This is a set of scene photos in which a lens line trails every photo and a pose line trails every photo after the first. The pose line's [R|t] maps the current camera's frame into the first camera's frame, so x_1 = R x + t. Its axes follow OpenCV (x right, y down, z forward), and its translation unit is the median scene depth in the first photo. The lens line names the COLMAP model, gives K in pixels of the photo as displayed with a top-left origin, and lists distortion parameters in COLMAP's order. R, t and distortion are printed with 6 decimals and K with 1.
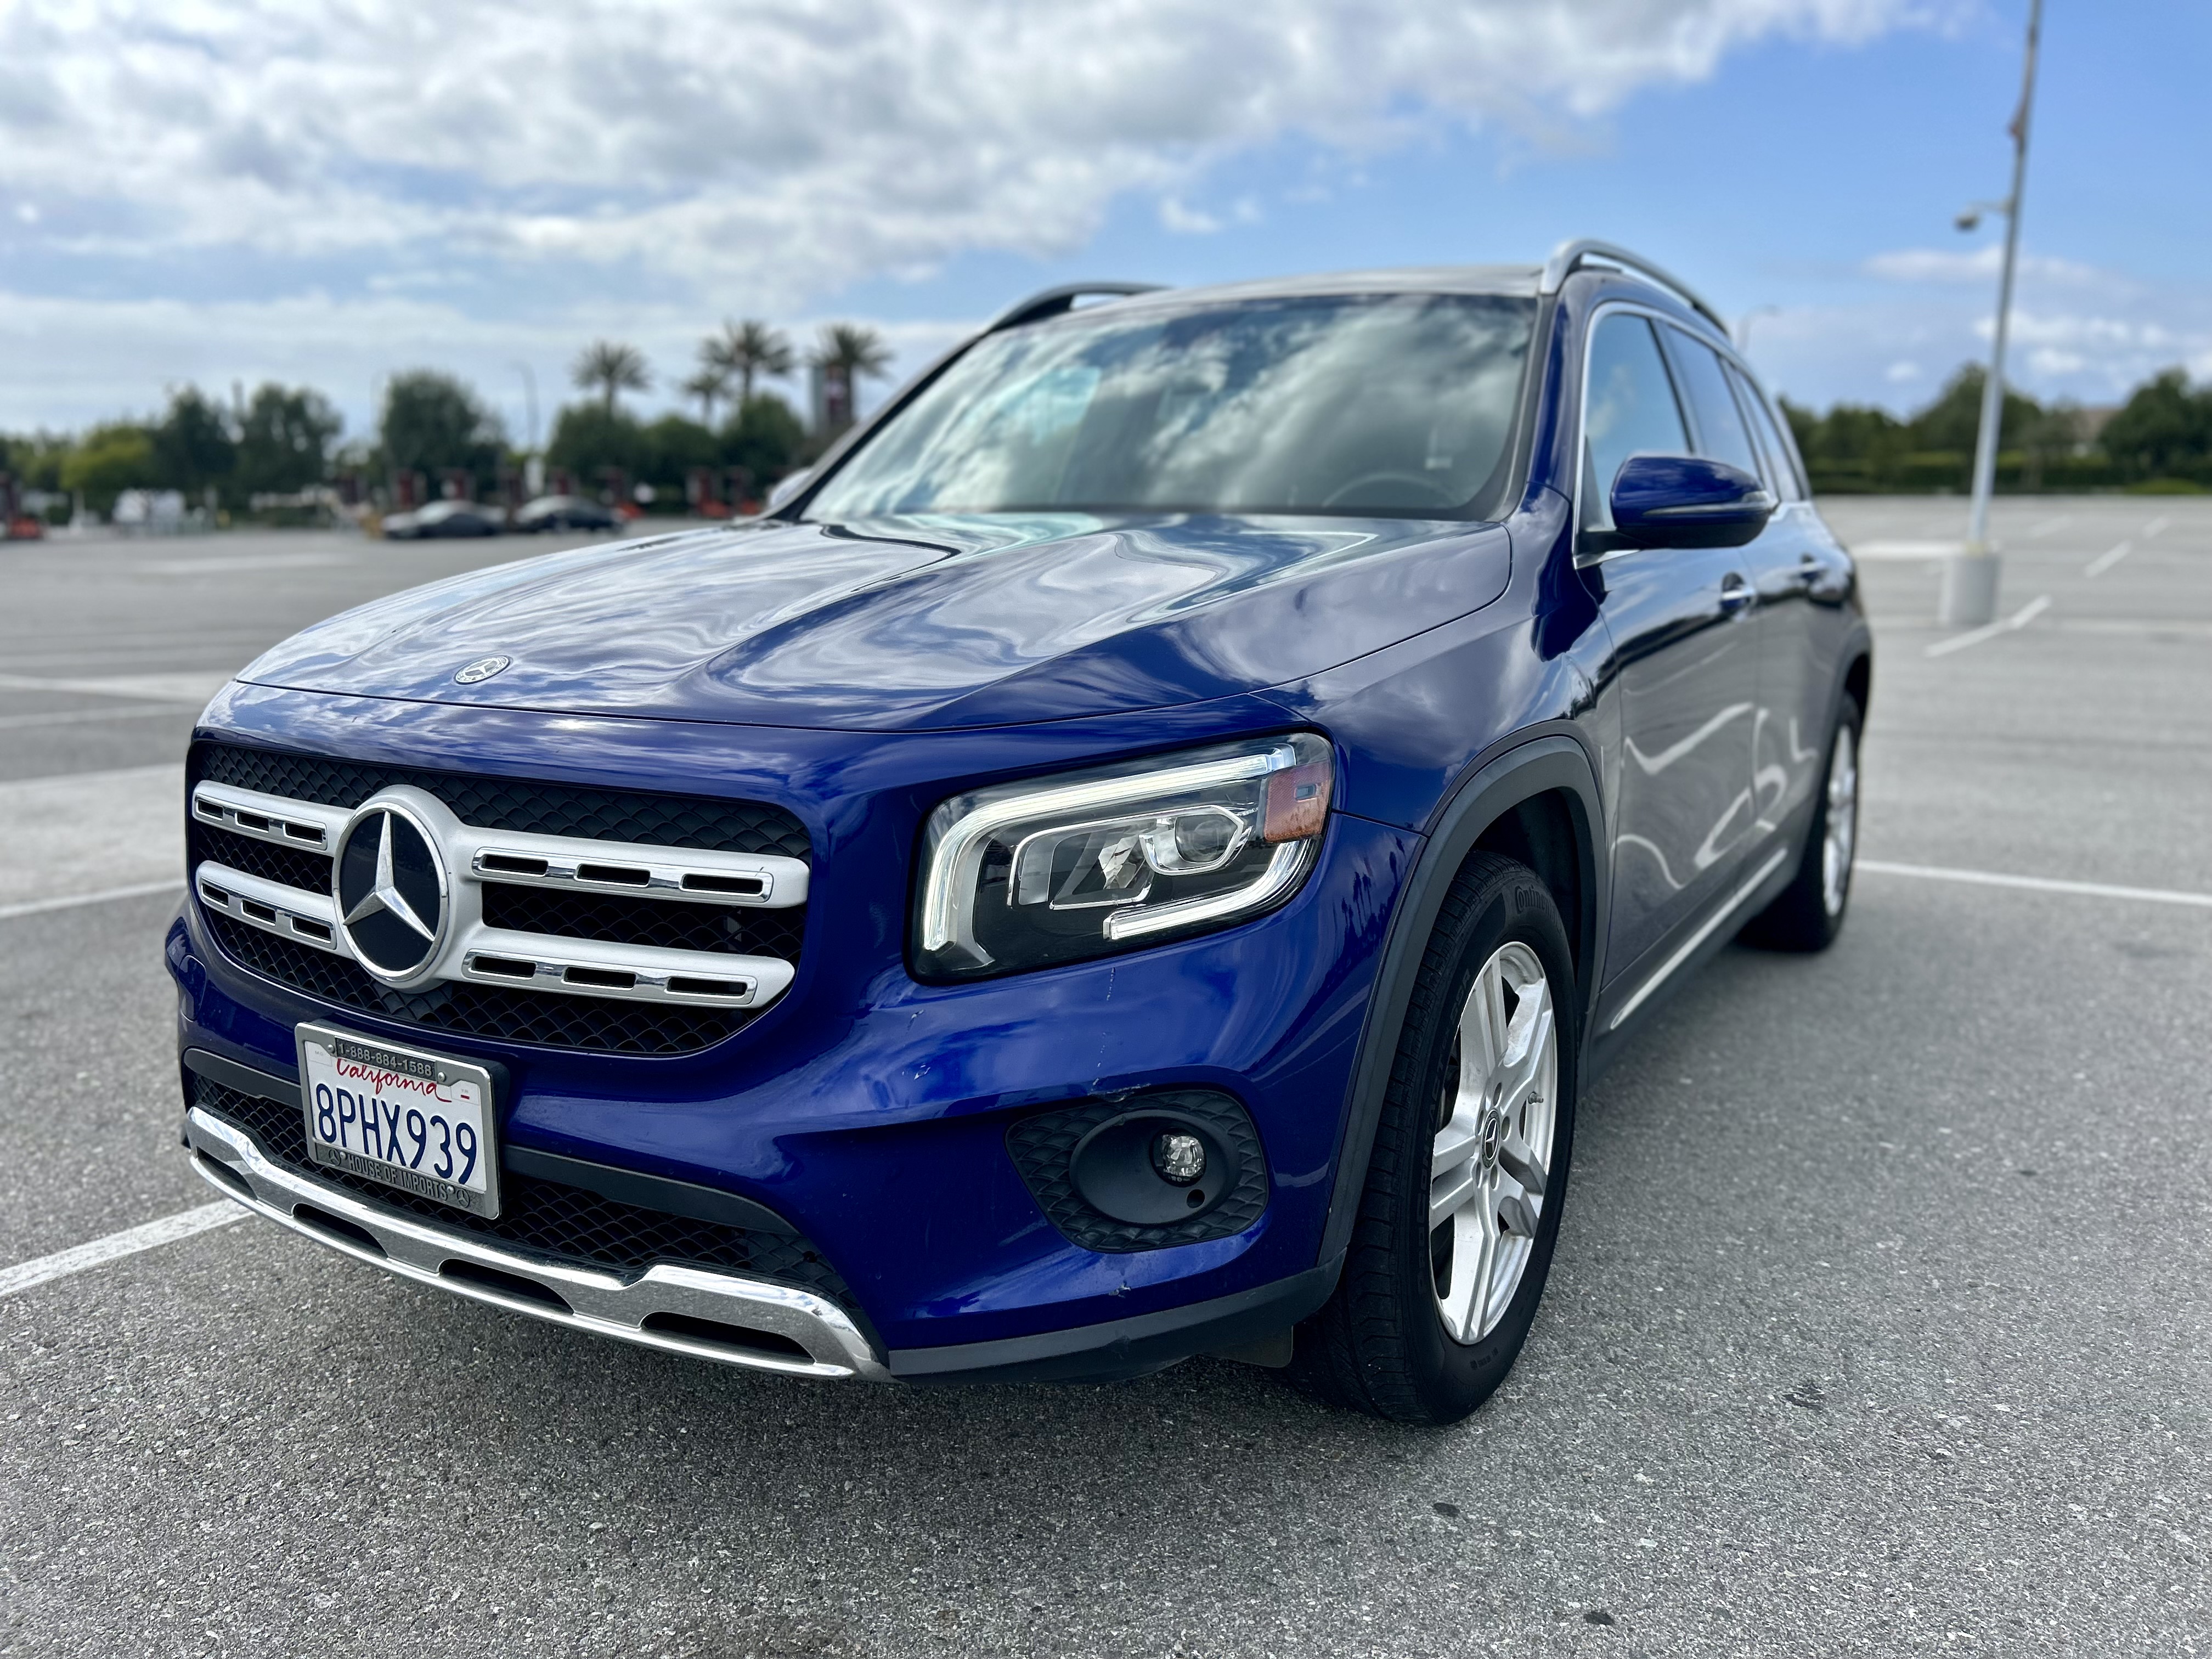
lens RADIAL K [[1723.3, 0, 1103.6], [0, 1723.3, 778.1], [0, 0, 1]] dist [0.037083, -0.002543]
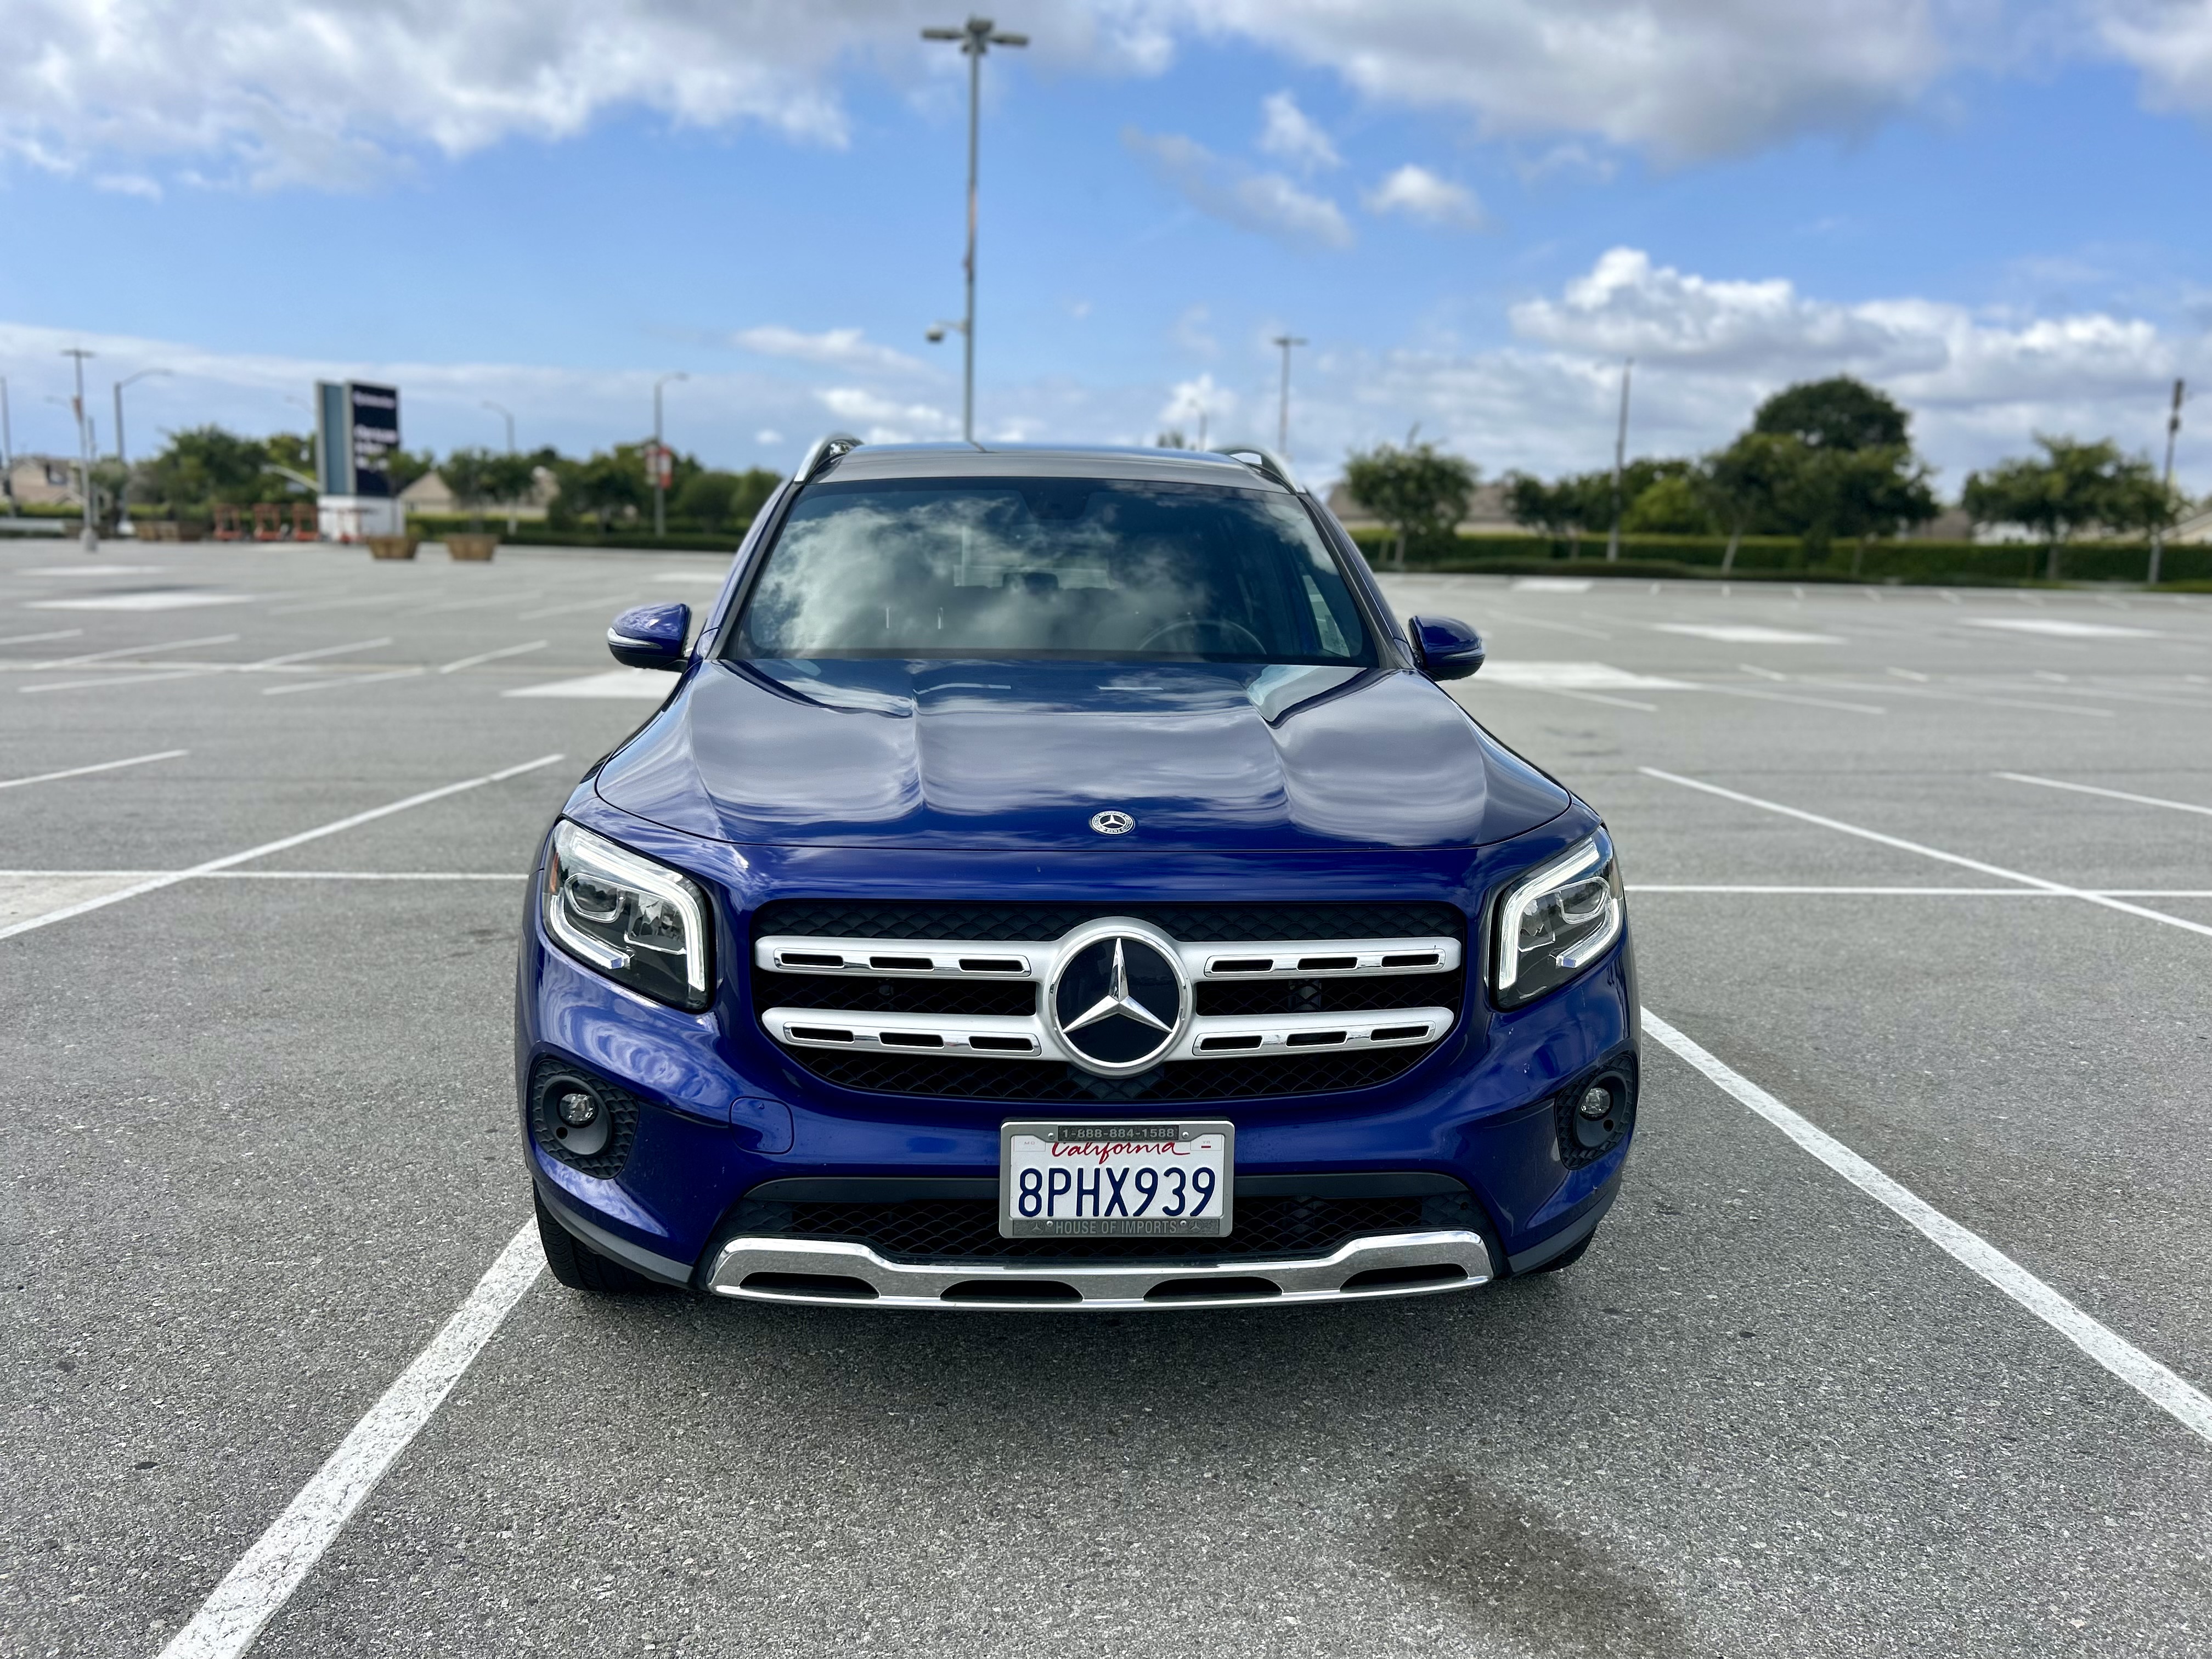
lens RADIAL K [[1714.8, 0, 1106.0], [0, 1714.8, 829.5], [0, 0, 1]] dist [0.073800, -0.001661]
pose [[0.808321, -0.071176, 0.584424, -1.152720], [0.069570, 0.997258, 0.025231, -0.093189], [-0.584618, 0.020264, 0.811056, -0.018084]]
